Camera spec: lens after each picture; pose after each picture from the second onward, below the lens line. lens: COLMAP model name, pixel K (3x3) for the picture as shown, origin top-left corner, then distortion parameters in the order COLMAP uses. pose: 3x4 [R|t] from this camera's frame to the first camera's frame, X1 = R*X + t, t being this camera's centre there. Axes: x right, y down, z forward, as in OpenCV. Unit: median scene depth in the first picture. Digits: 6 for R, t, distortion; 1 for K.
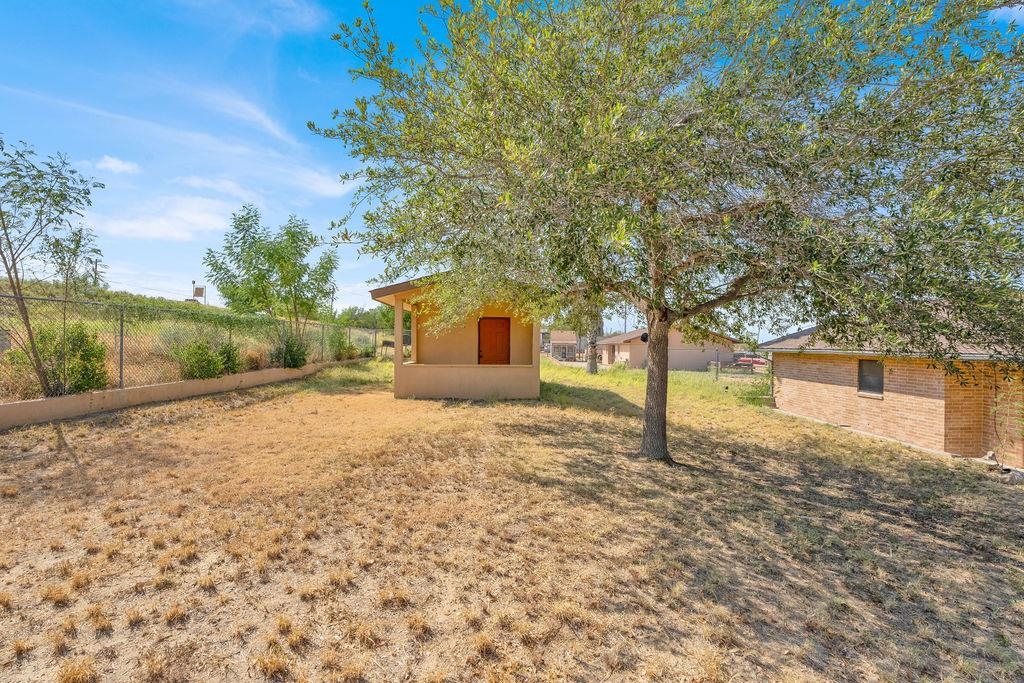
lens RADIAL K [[457.0, 0, 505.1], [0, 457.0, 352.6], [0, 0, 1]] dist [0.001339, 0.000070]
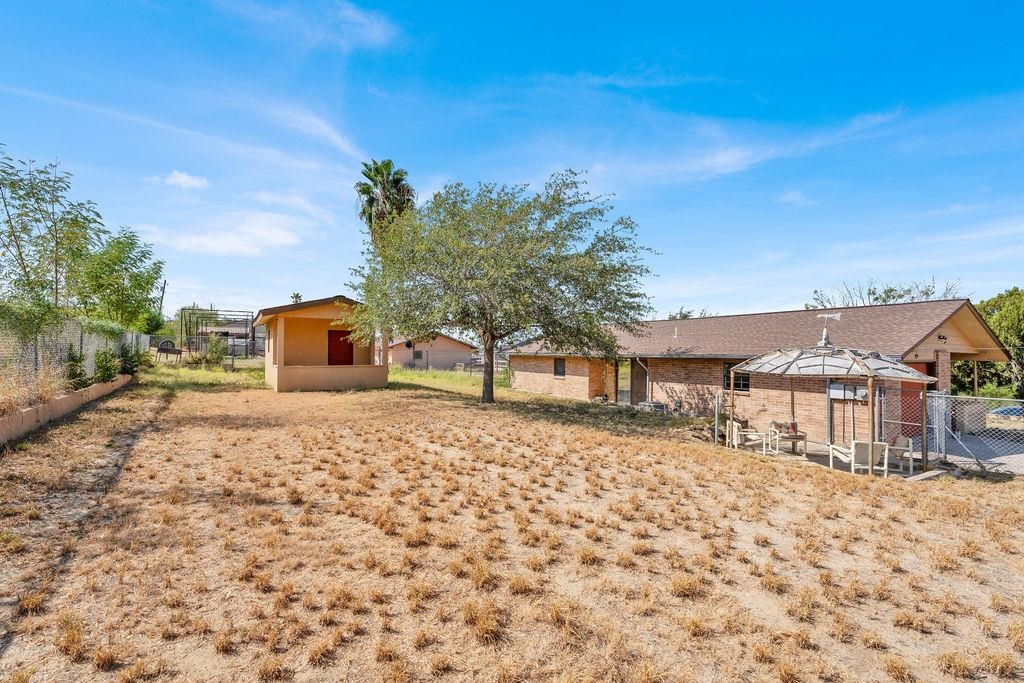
lens RADIAL K [[457.0, 0, 505.1], [0, 457.0, 352.6], [0, 0, 1]] dist [0.001339, 0.000070]
pose [[0.837972, -0.002115, 0.545708, -0.419793], [0.007890, 0.999935, -0.008240, 0.005141], [-0.545655, 0.011211, 0.837935, -0.458921]]
